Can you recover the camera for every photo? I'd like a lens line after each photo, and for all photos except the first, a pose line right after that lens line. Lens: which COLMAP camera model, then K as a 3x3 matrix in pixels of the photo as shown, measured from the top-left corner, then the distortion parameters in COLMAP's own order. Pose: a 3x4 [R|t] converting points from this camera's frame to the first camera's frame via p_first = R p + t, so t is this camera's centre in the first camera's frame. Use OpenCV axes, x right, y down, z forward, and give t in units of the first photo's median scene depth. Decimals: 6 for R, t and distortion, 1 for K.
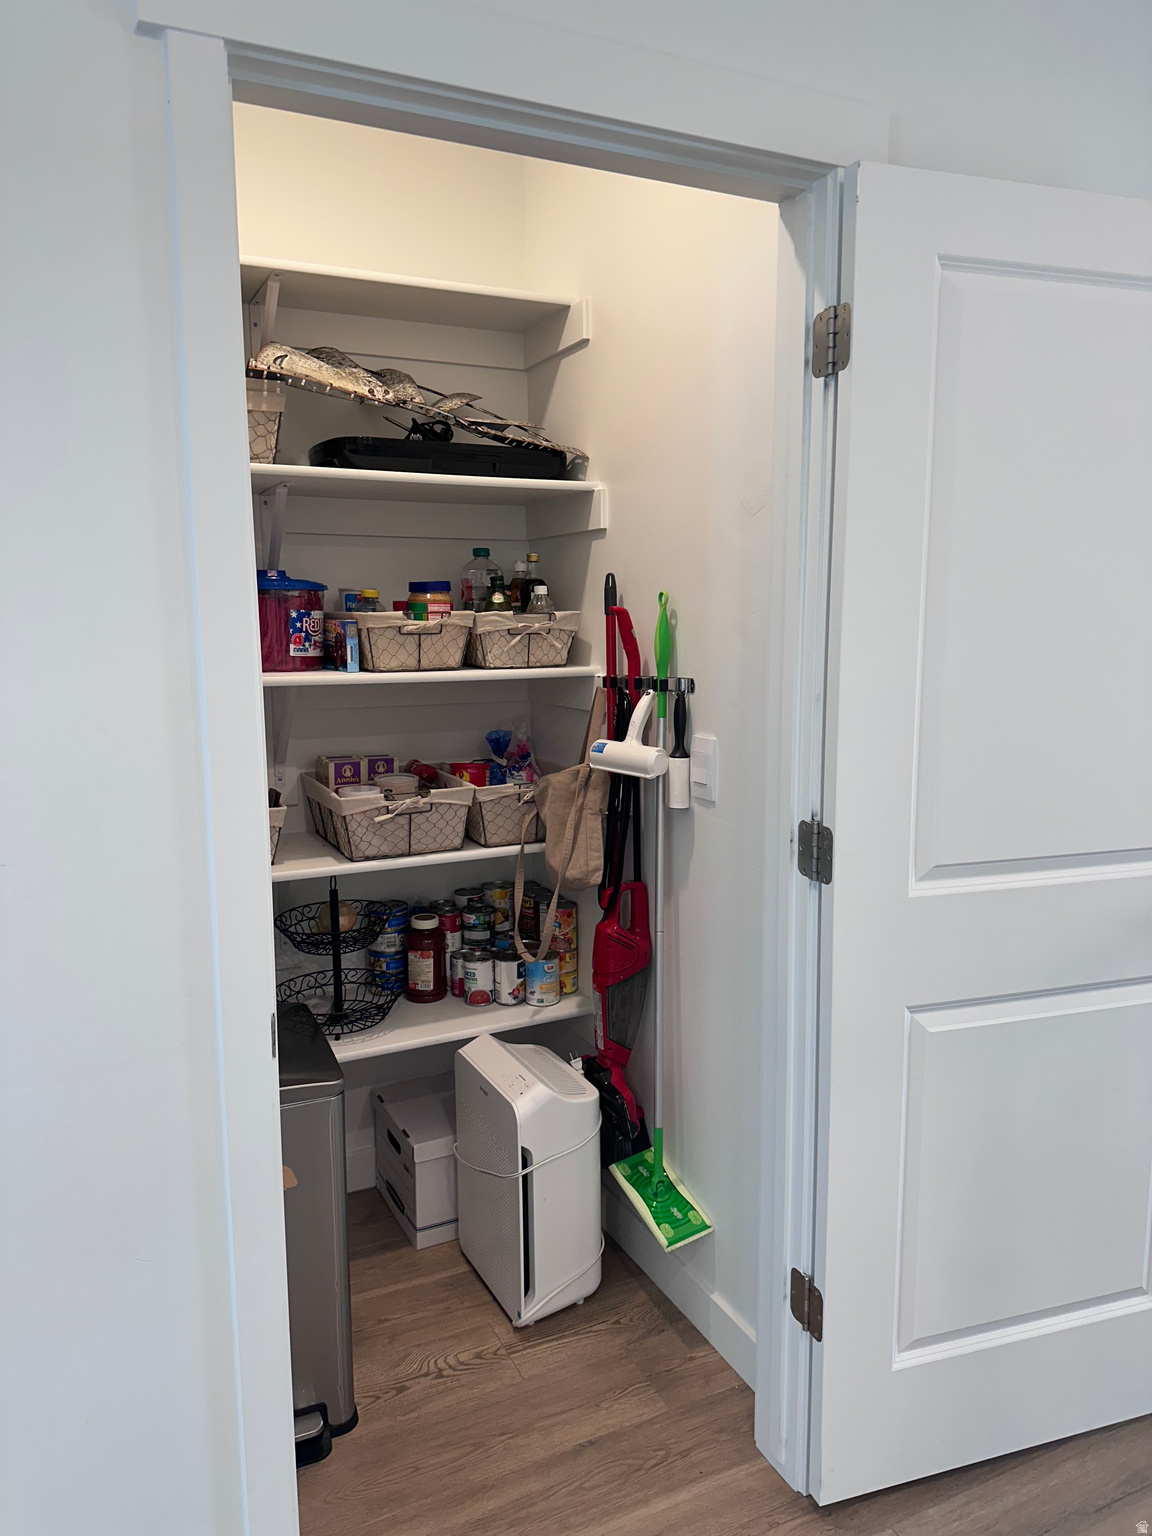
lens RADIAL K [[1072.1, 0, 562.3], [0, 1072.1, 769.9], [0, 0, 1]] dist [0.071233, -0.071562]
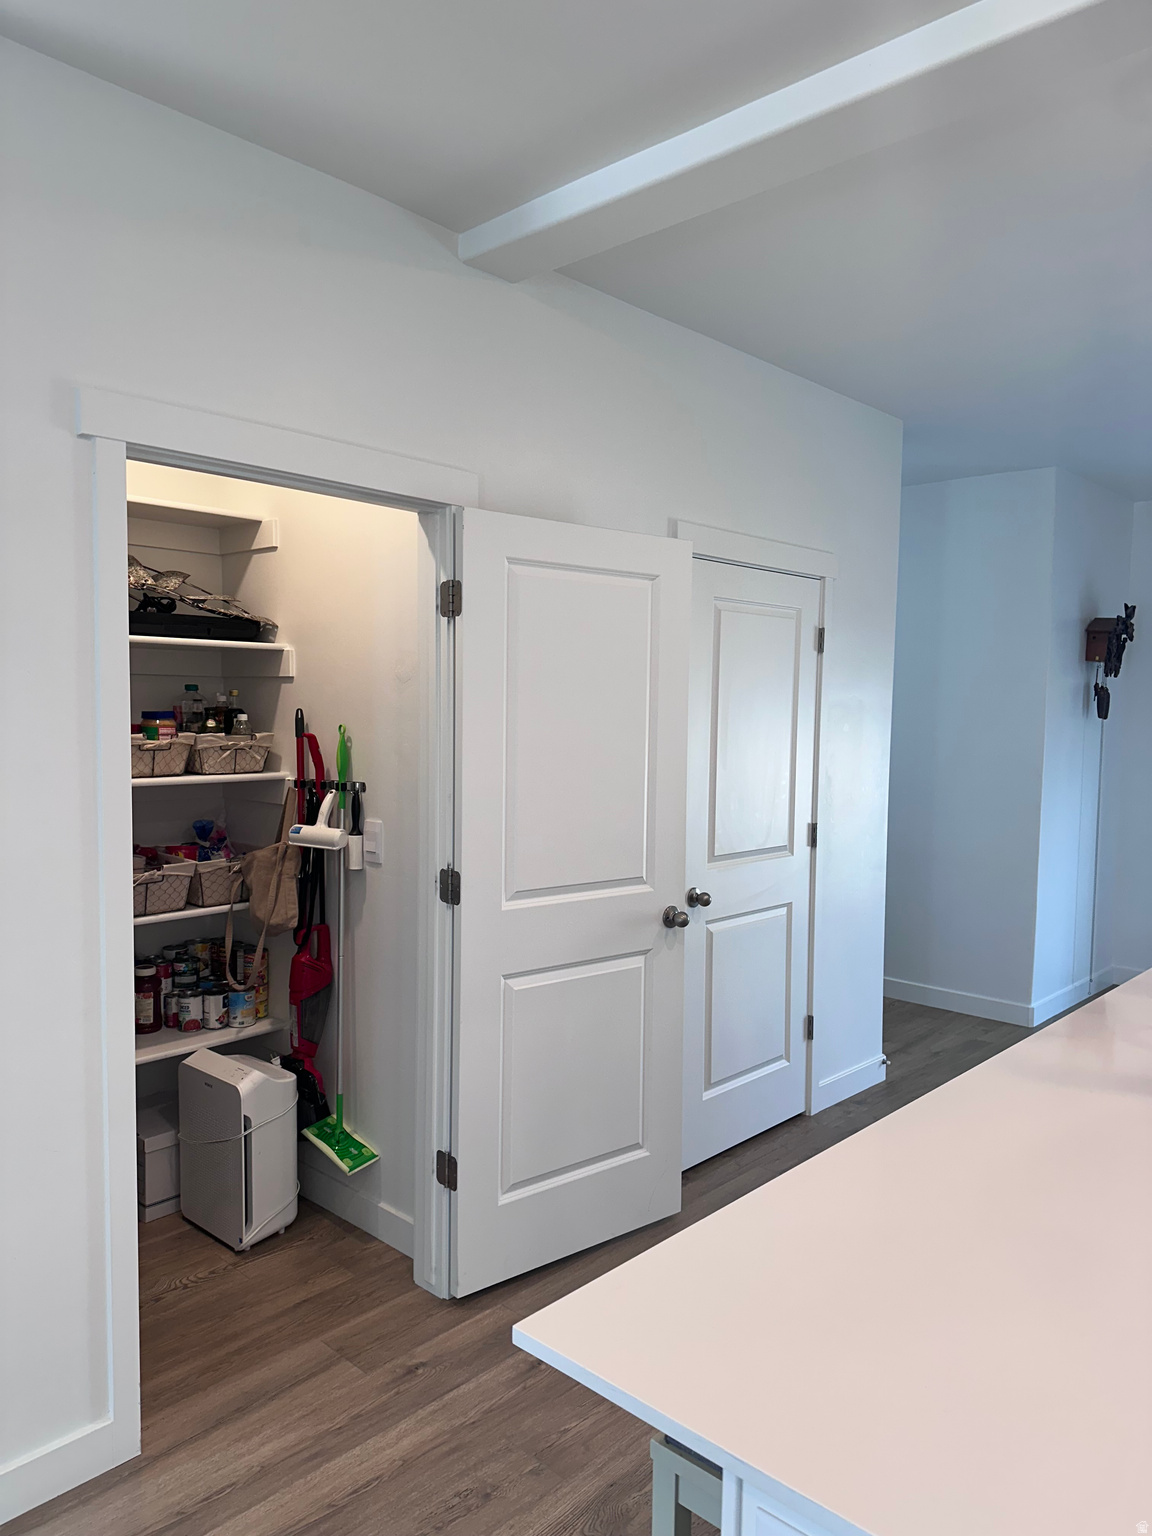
lens RADIAL K [[1072.1, 0, 583.6], [0, 1072.1, 770.4], [0, 0, 1]] dist [0.071233, -0.071562]
pose [[0.925934, -0.003701, 0.377666, -0.147269], [0.034030, 0.996702, -0.073666, 0.018180], [-0.376148, 0.081062, 0.923007, -0.465731]]
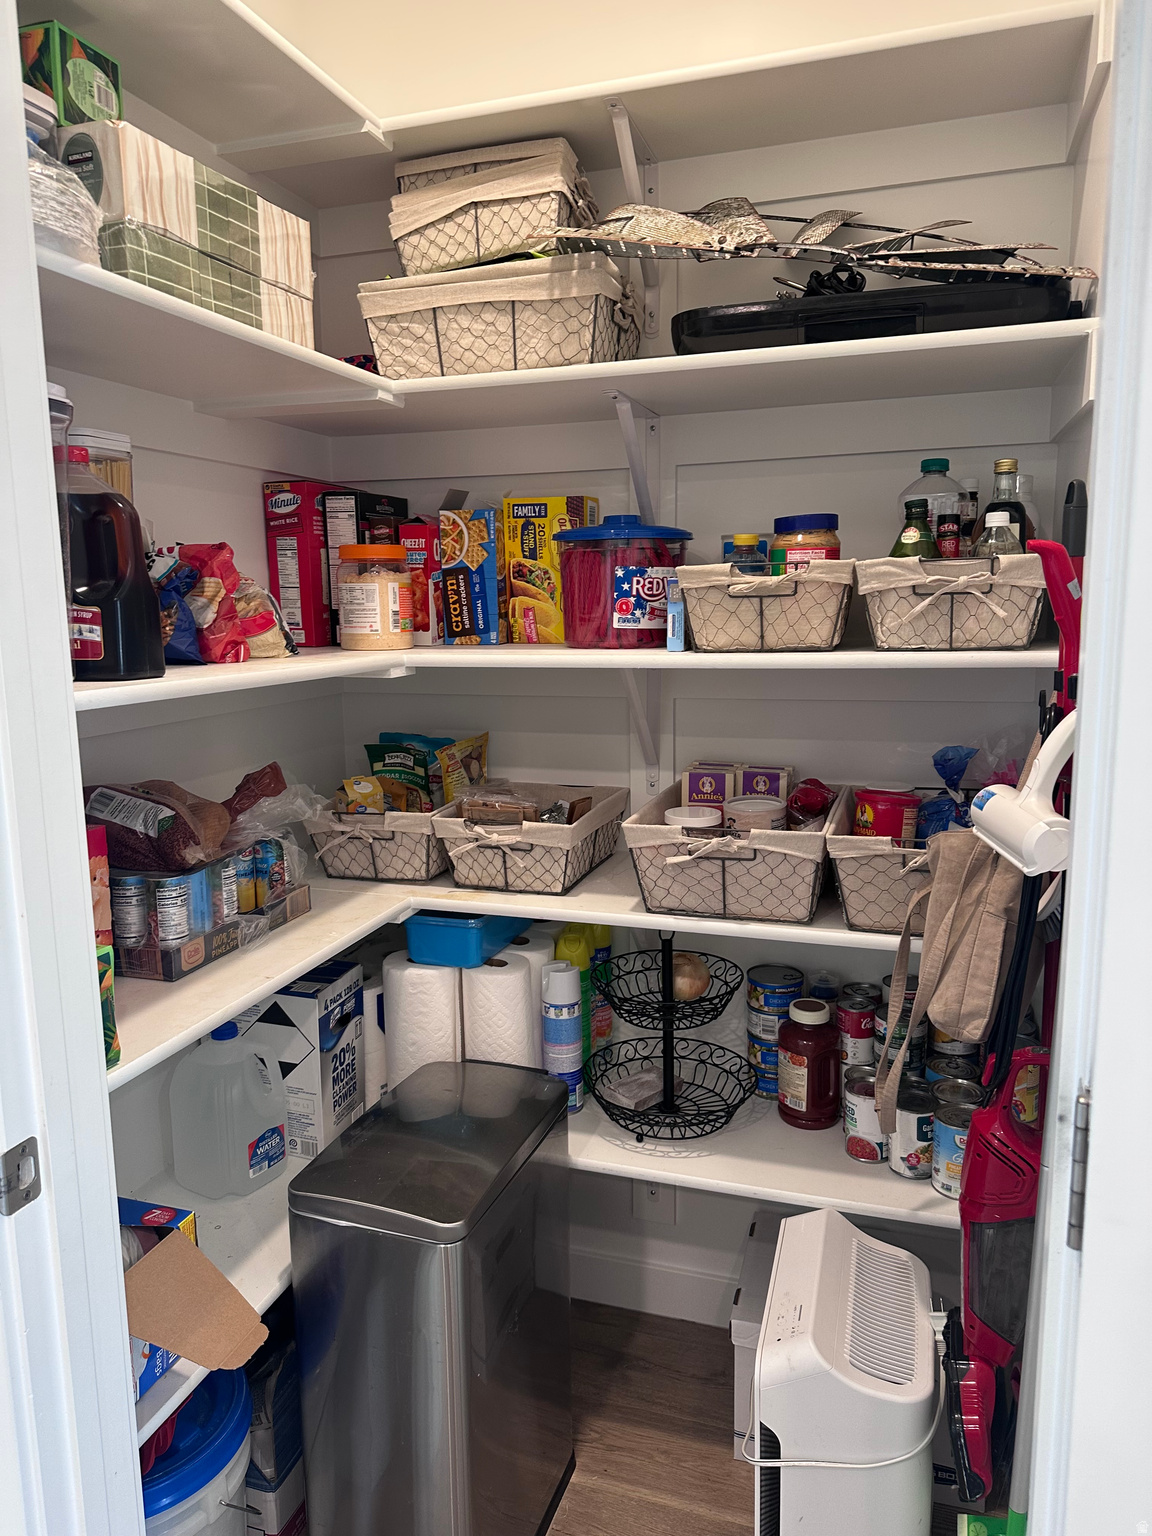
lens RADIAL K [[1072.1, 0, 558.6], [0, 1072.1, 775.2], [0, 0, 1]] dist [0.071233, -0.071562]
pose [[0.712323, 0.106116, -0.693783, 0.255069], [-0.084018, 0.994288, 0.065816, -0.049360], [0.696805, 0.011408, 0.717170, 0.433669]]
